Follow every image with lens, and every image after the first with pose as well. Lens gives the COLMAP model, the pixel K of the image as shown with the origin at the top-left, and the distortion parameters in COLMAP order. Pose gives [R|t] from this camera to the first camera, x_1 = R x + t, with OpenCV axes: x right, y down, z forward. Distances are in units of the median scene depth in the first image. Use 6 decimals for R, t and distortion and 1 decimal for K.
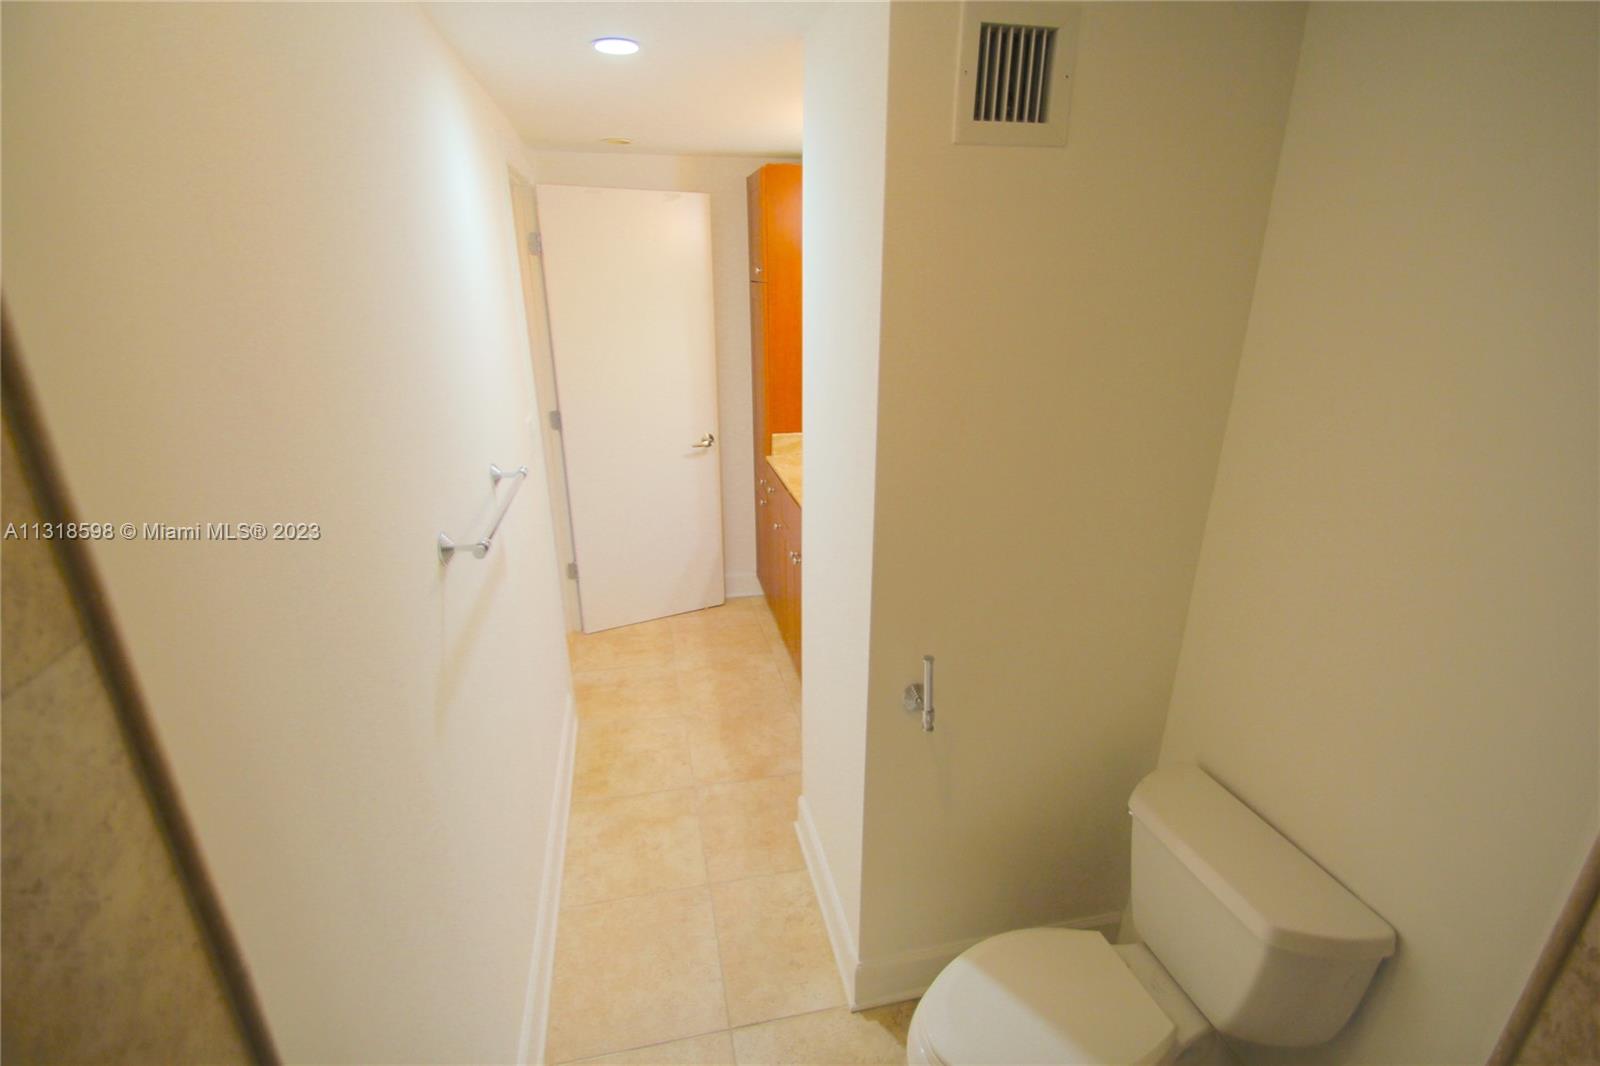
lens RADIAL K [[726.9, 0, 803.9], [0, 726.9, 533.9], [0, 0, 1]] dist [-0.001678, -0.001025]
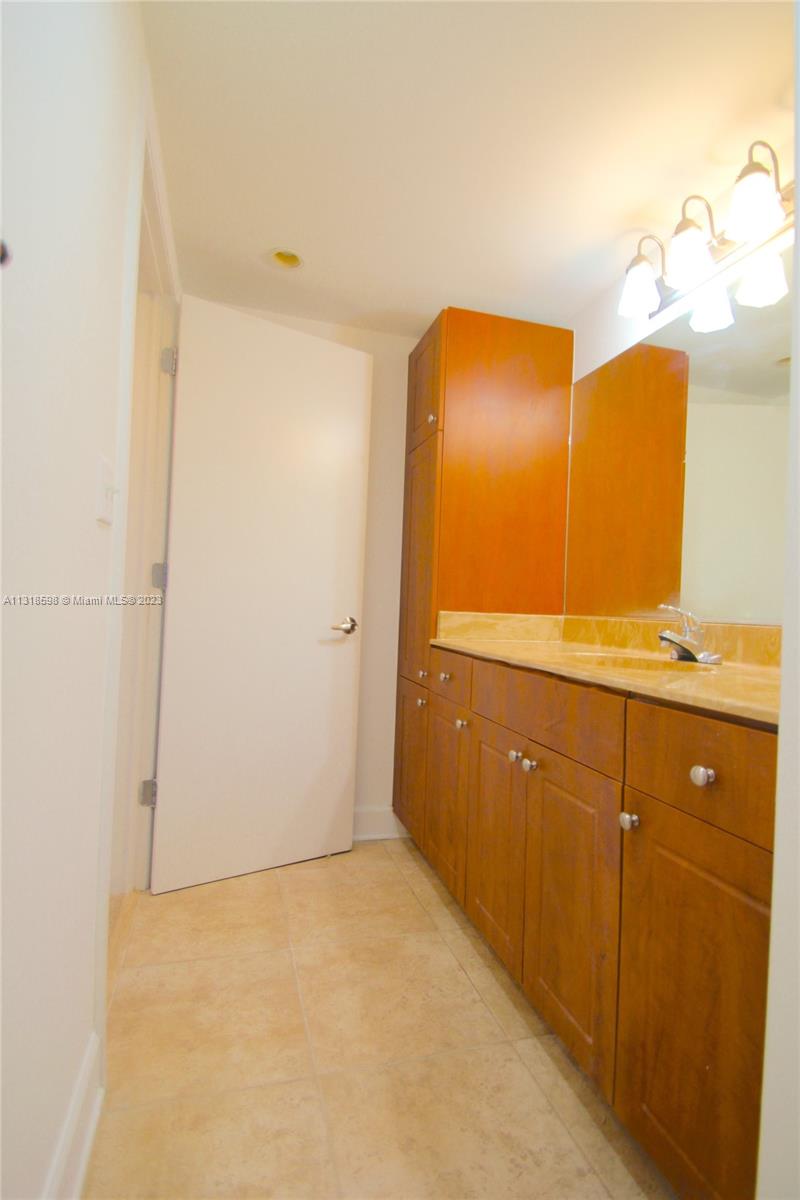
lens RADIAL K [[545.1, 0, 390.1], [0, 545.1, 601.6], [0, 0, 1]] dist [-0.001678, -0.001025]
pose [[0.997371, 0.044106, 0.057503, -0.130392], [-0.021742, 0.939026, -0.343157, 0.056164], [-0.069132, 0.341004, 0.937516, 0.449900]]
